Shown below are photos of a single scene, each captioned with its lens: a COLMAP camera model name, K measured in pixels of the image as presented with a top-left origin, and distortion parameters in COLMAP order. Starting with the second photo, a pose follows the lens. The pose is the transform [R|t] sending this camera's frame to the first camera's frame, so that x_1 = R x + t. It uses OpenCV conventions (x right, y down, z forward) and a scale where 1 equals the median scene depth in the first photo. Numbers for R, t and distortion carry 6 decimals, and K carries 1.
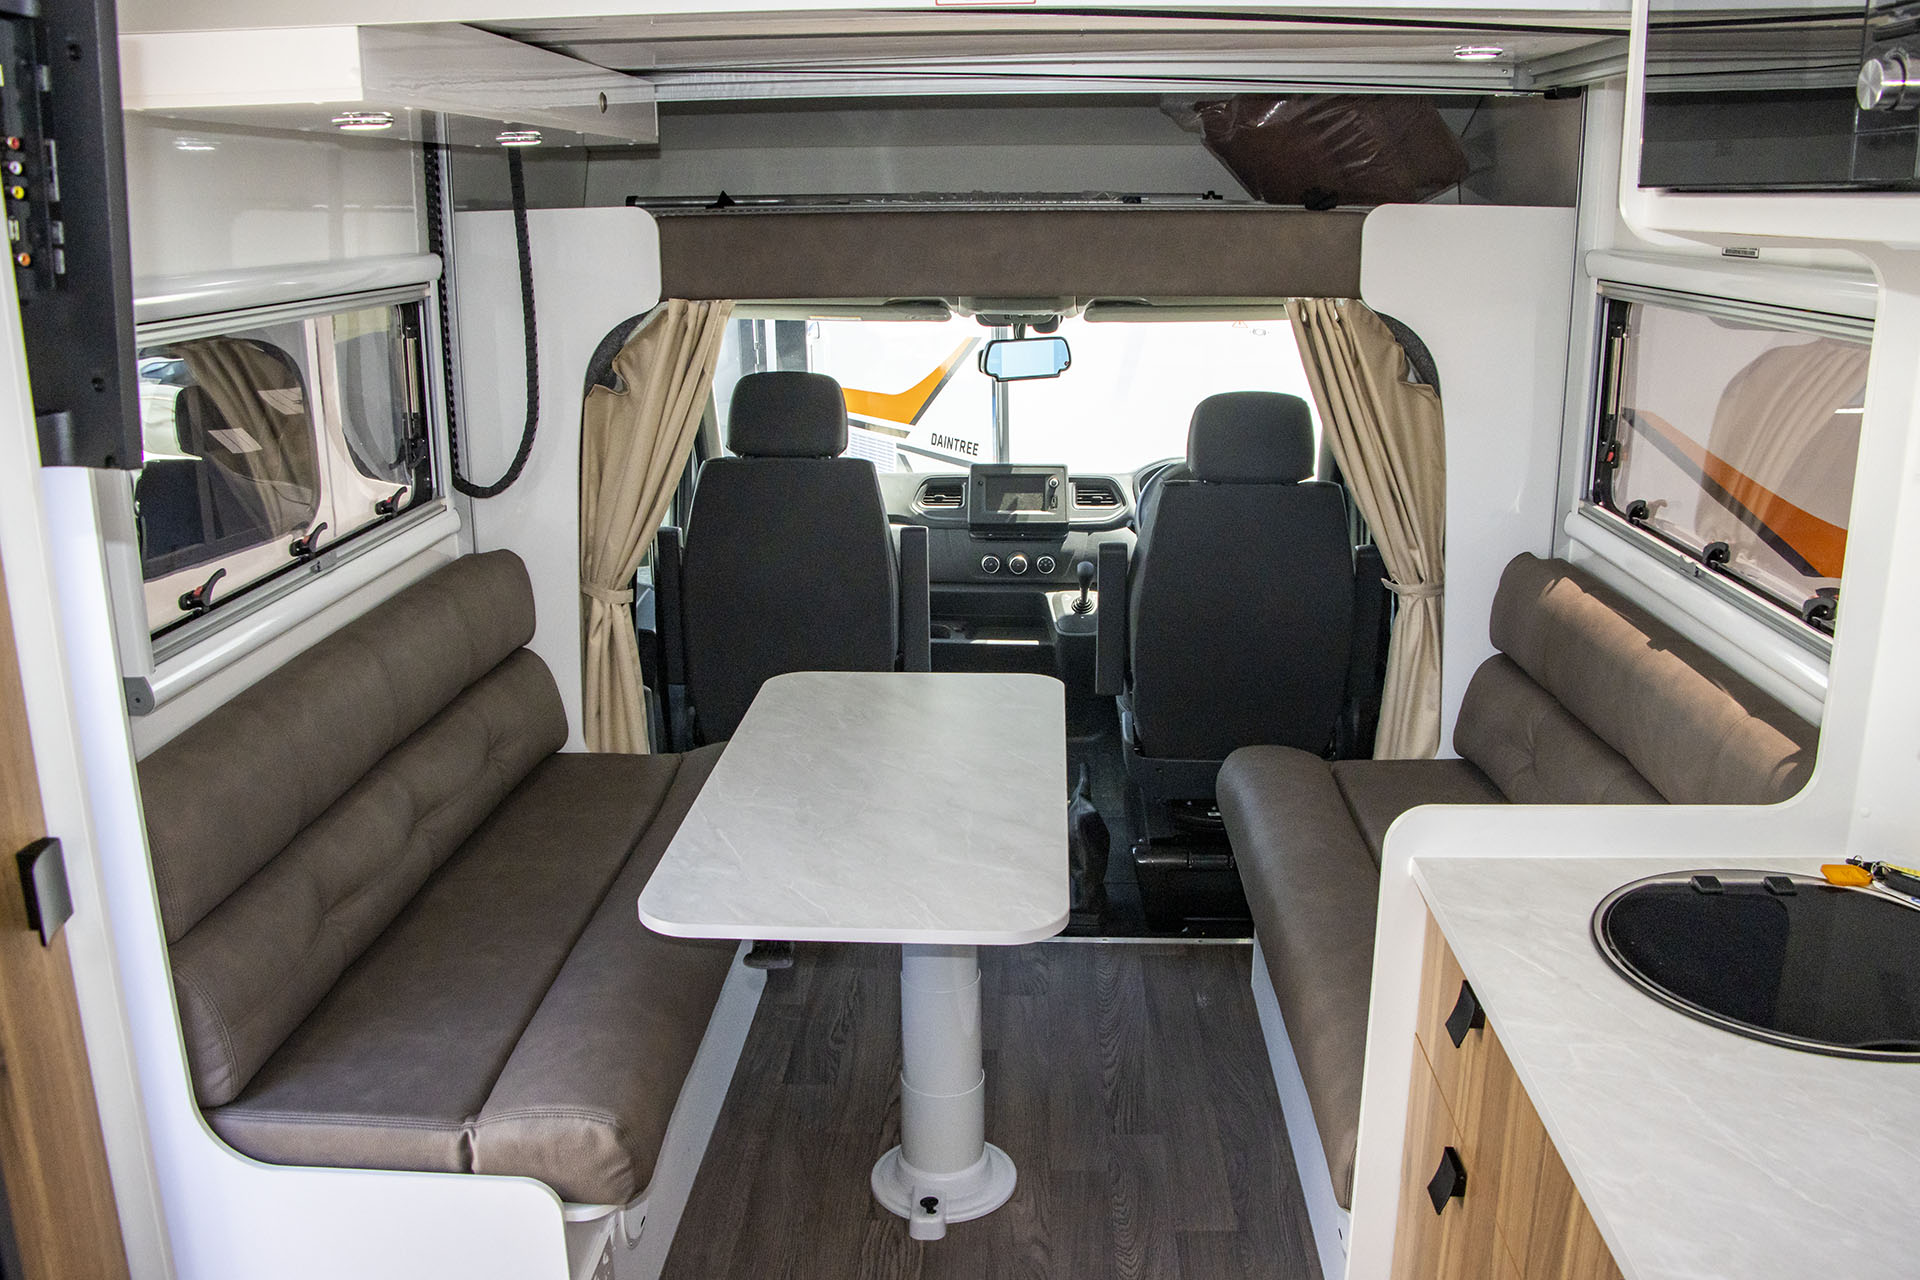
lens RADIAL K [[1626.1, 0, 991.8], [0, 1626.1, 634.1], [0, 0, 1]] dist [-0.175301, 0.128639]
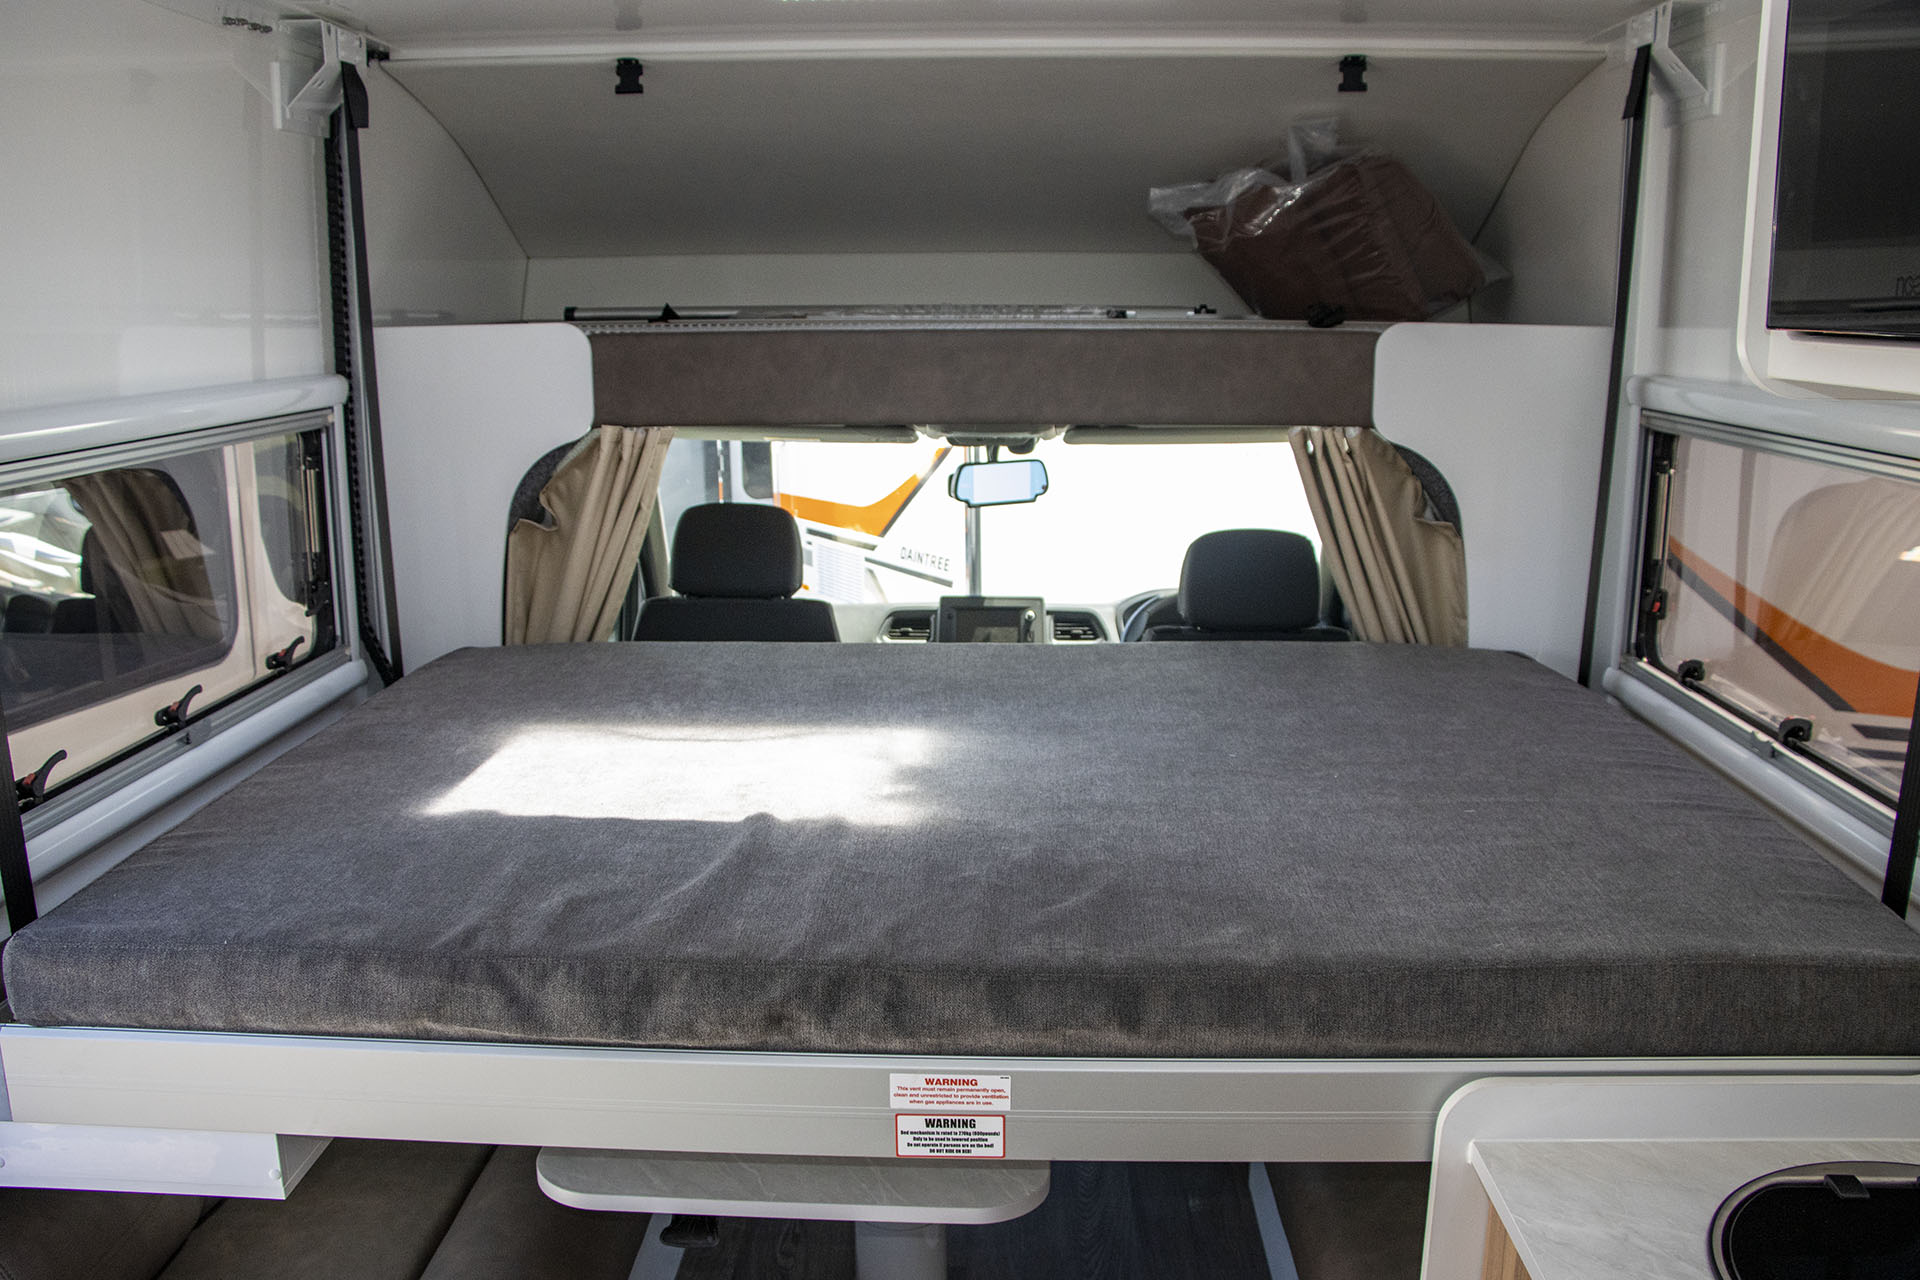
lens RADIAL K [[1626.1, 0, 963.7], [0, 1626.1, 643.2], [0, 0, 1]] dist [-0.175301, 0.128639]
pose [[0.999994, 0.003478, -0.000901, 0.002095], [-0.003520, 0.998643, -0.051965, -0.041436], [0.000719, 0.051968, 0.998648, 0.107879]]
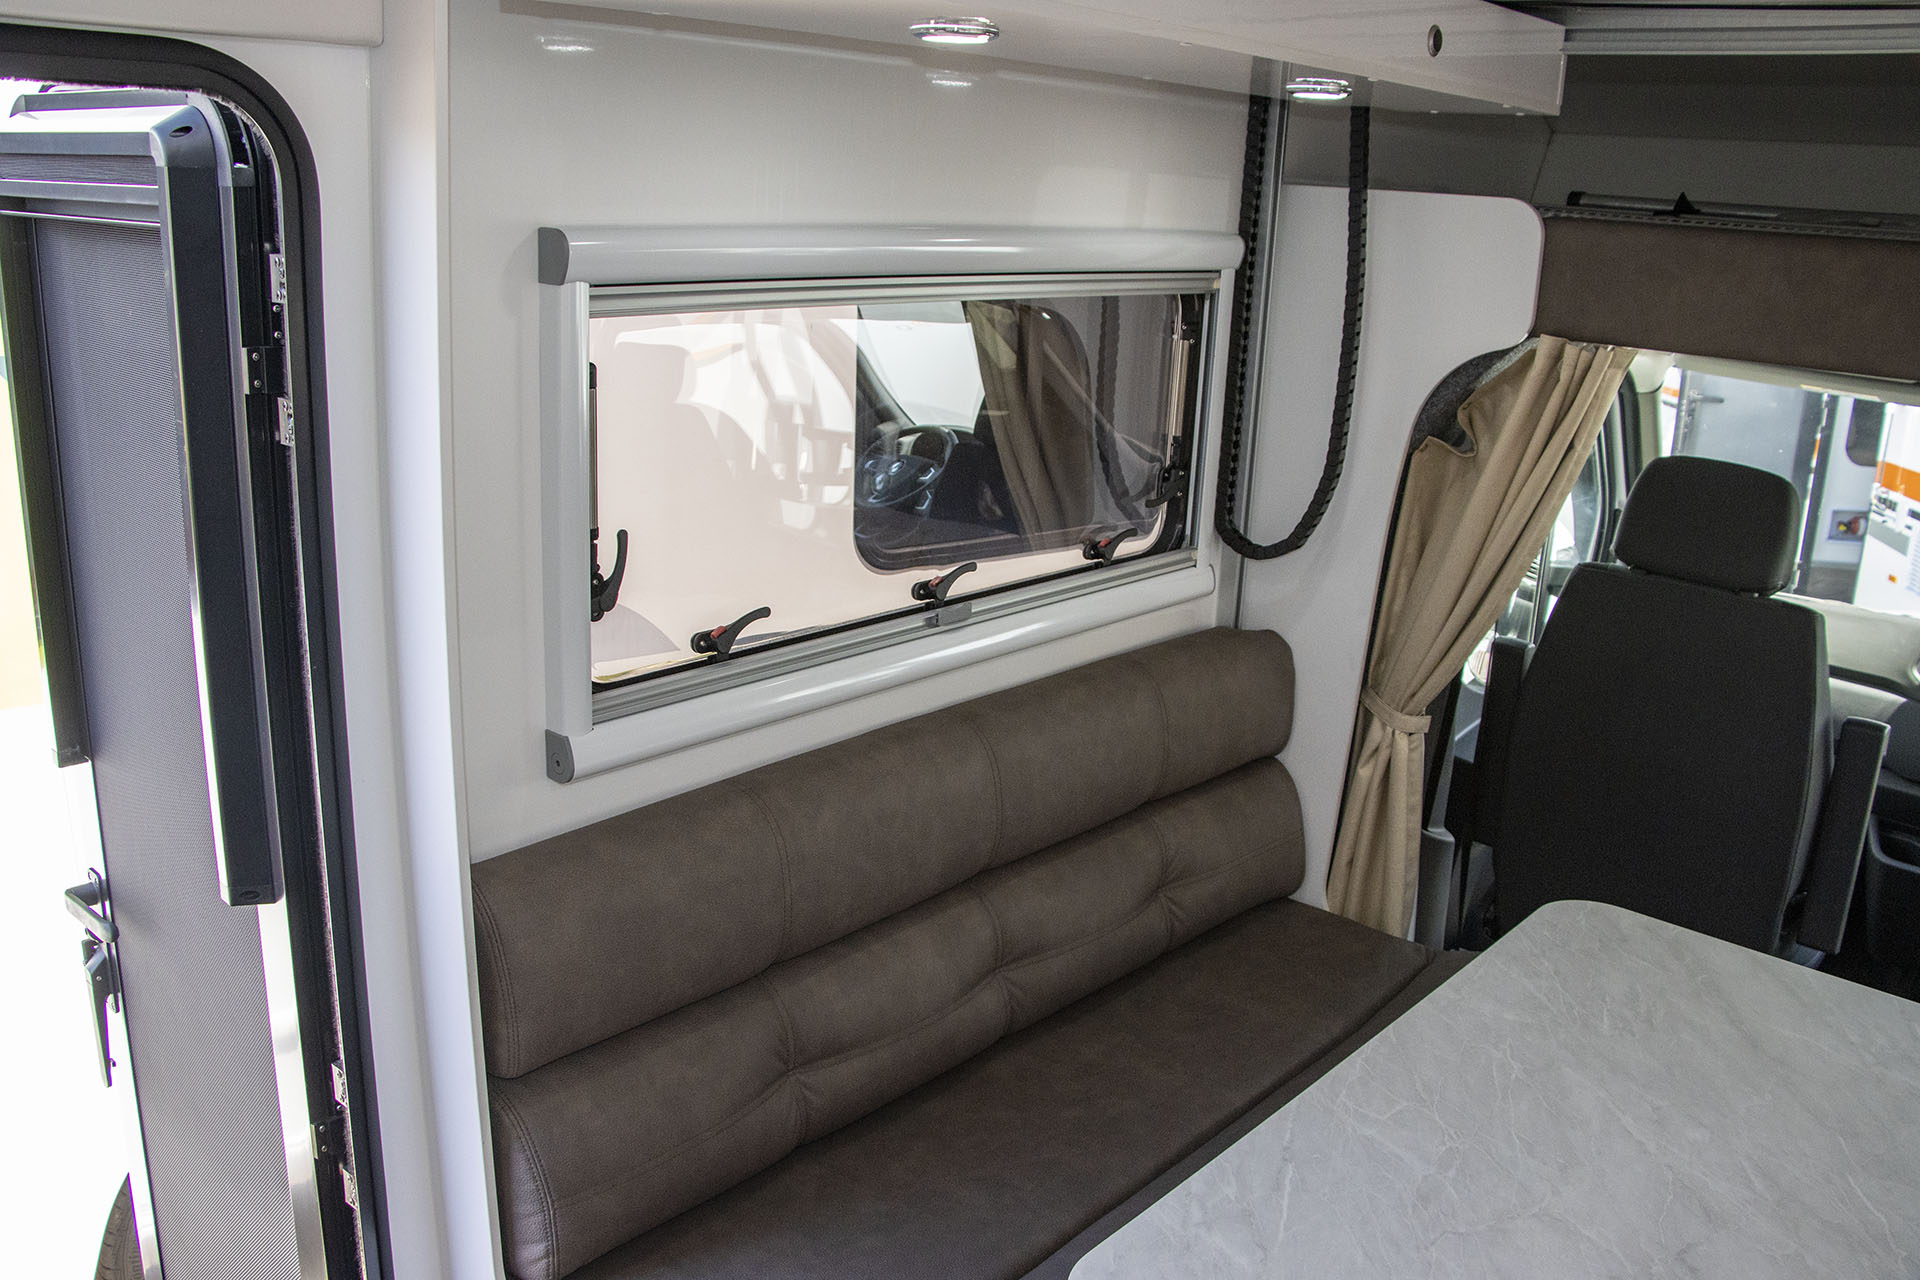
lens RADIAL K [[1626.1, 0, 968.2], [0, 1626.1, 651.4], [0, 0, 1]] dist [-0.175301, 0.128639]
pose [[0.772010, 0.222310, -0.595465, 0.047906], [-0.215154, 0.972936, 0.084290, -0.078467], [0.598087, 0.063044, 0.798947, 0.303857]]
